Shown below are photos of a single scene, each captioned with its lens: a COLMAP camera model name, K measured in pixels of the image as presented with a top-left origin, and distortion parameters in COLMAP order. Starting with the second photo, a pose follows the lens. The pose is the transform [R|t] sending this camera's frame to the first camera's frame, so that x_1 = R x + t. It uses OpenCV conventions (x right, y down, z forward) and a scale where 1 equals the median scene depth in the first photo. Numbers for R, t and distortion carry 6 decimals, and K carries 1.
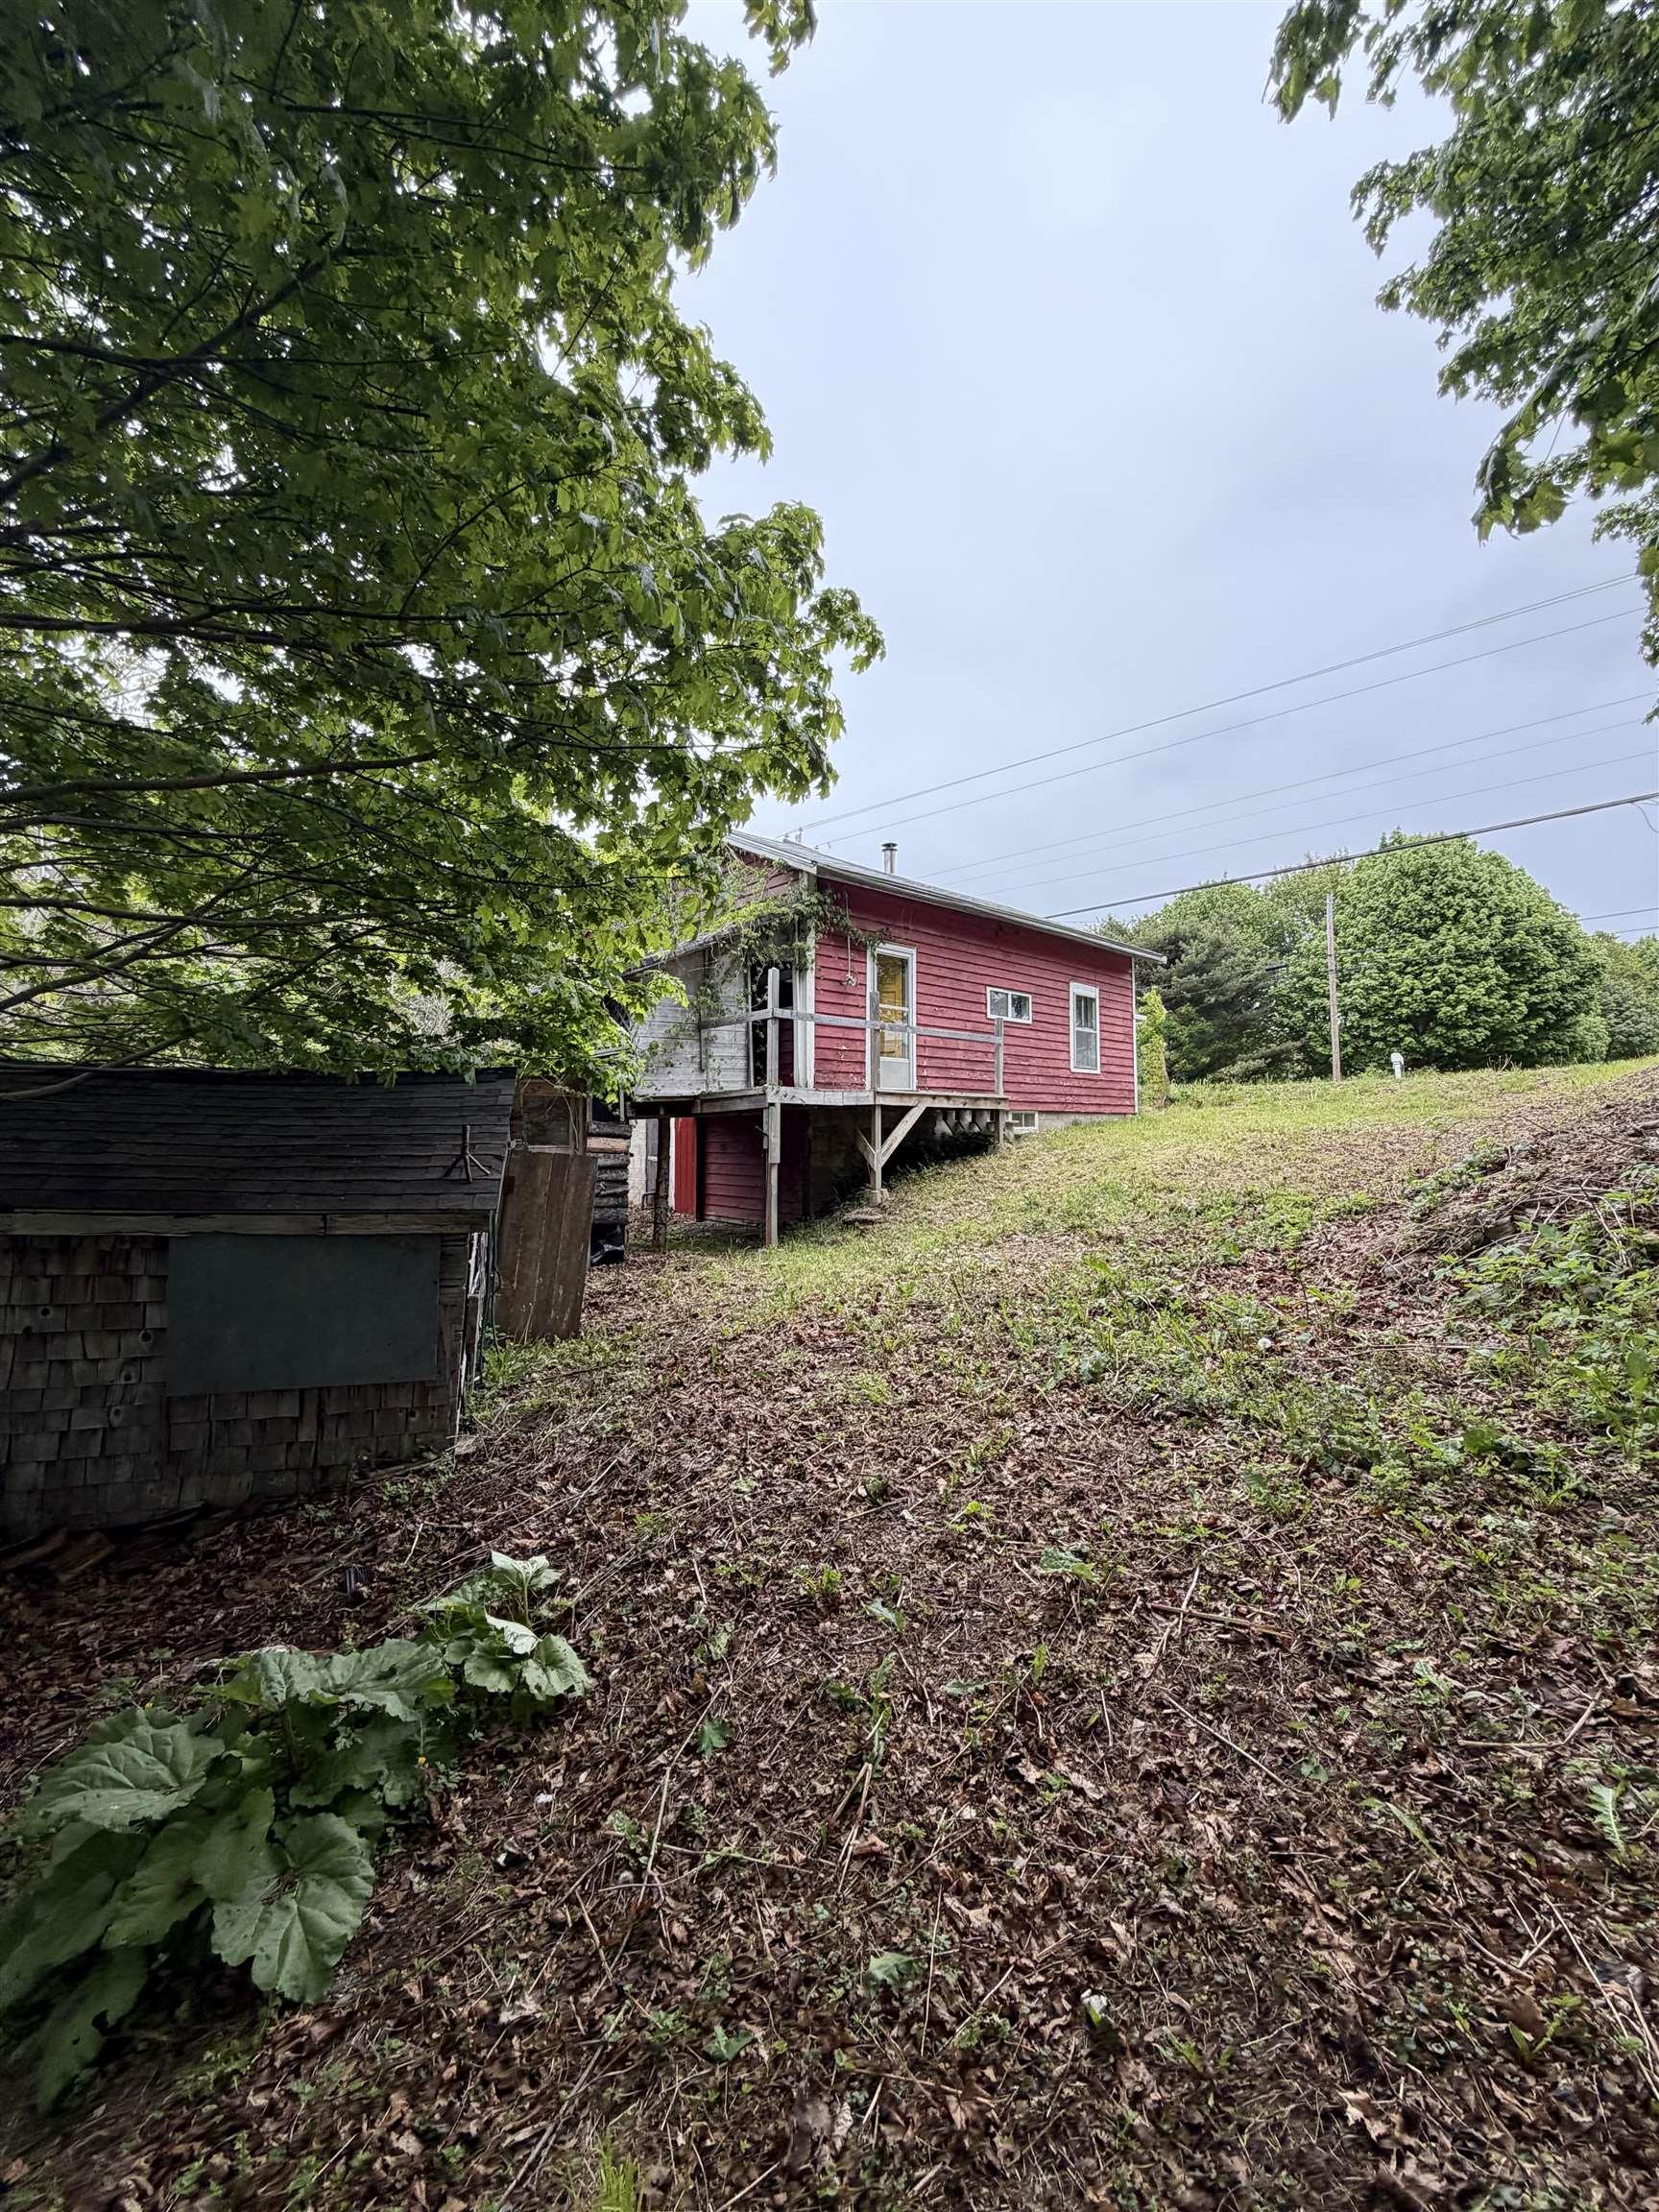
lens RADIAL K [[891.6, 0, 827.7], [0, 891.6, 1110.0], [0, 0, 1]] dist [-0.001350, 0.000605]
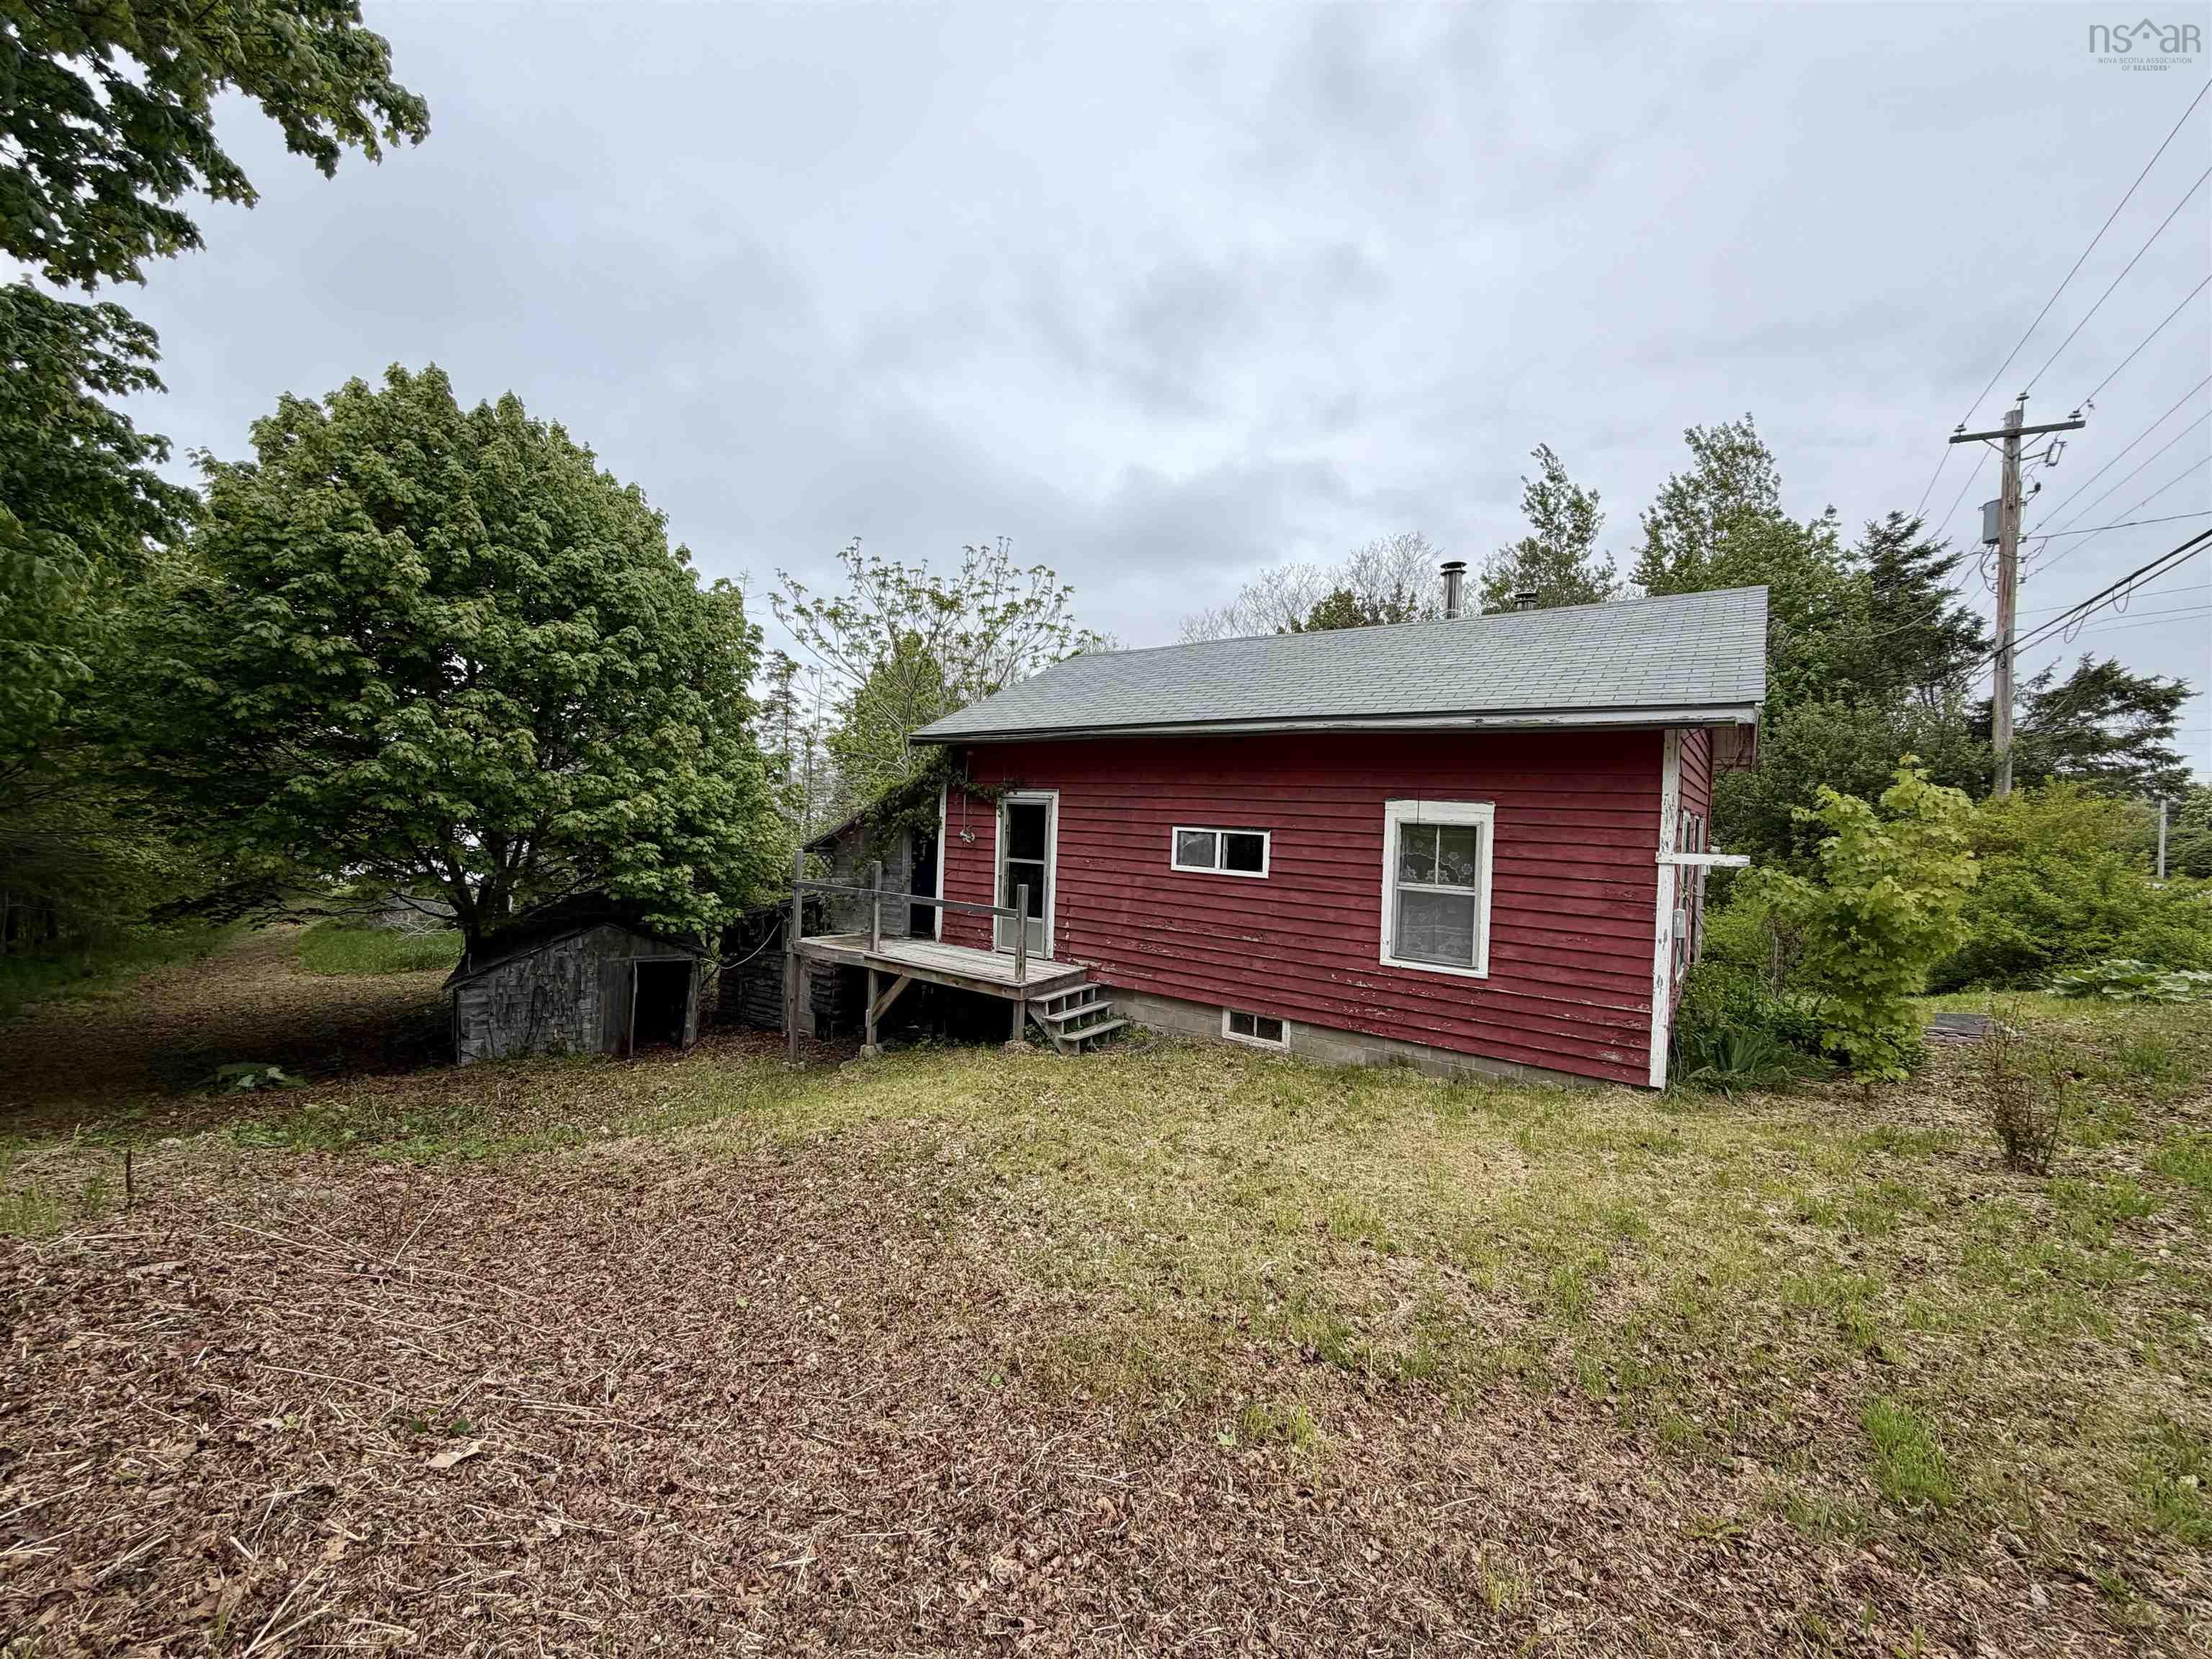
lens RADIAL K [[891.6, 0, 1104.1], [0, 891.6, 827.2], [0, 0, 1]] dist [-0.001350, 0.000605]
pose [[0.180000, 0.040970, -0.982813, 0.884528], [-0.005674, 0.999159, 0.040612, -0.169362], [0.983650, -0.001734, 0.180081, 0.830883]]
